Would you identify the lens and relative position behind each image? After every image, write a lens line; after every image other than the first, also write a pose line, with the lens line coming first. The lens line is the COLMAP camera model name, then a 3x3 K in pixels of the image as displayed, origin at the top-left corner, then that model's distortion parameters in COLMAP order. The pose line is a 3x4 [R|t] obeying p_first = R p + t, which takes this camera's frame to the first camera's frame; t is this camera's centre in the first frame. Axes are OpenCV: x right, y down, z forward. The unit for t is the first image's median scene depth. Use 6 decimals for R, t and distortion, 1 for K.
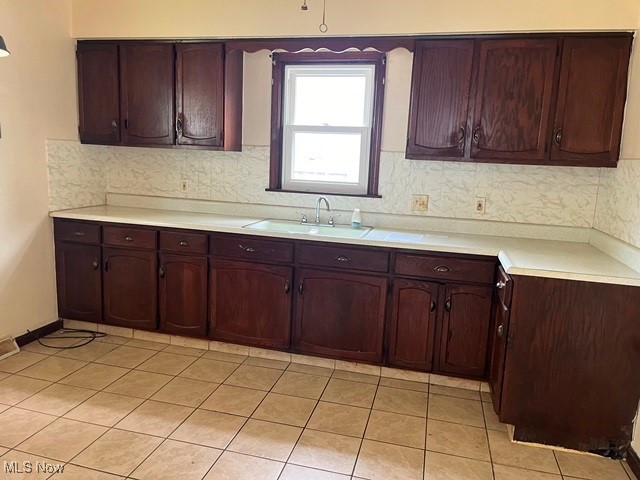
lens RADIAL K [[495.6, 0, 320.0], [0, 495.6, 240.0], [0, 0, 1]] dist [0.076887, -0.090922]
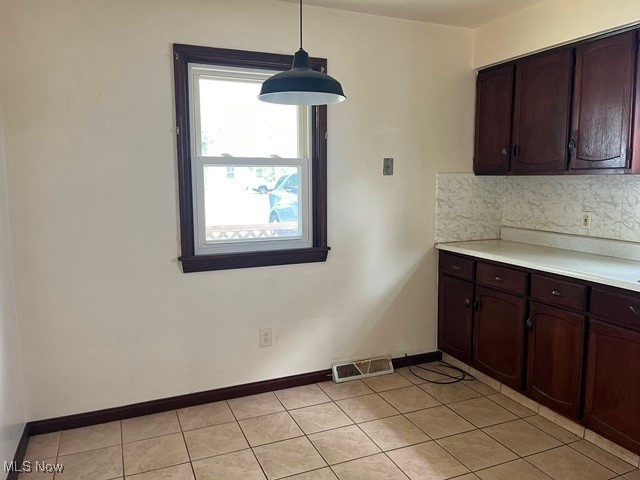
lens RADIAL K [[495.6, 0, 320.0], [0, 495.6, 240.0], [0, 0, 1]] dist [0.076887, -0.090922]
pose [[0.602402, 0.054593, -0.796324, 0.124314], [-0.101311, 0.994819, -0.008439, -0.030373], [0.791737, 0.085760, 0.604812, 0.199493]]
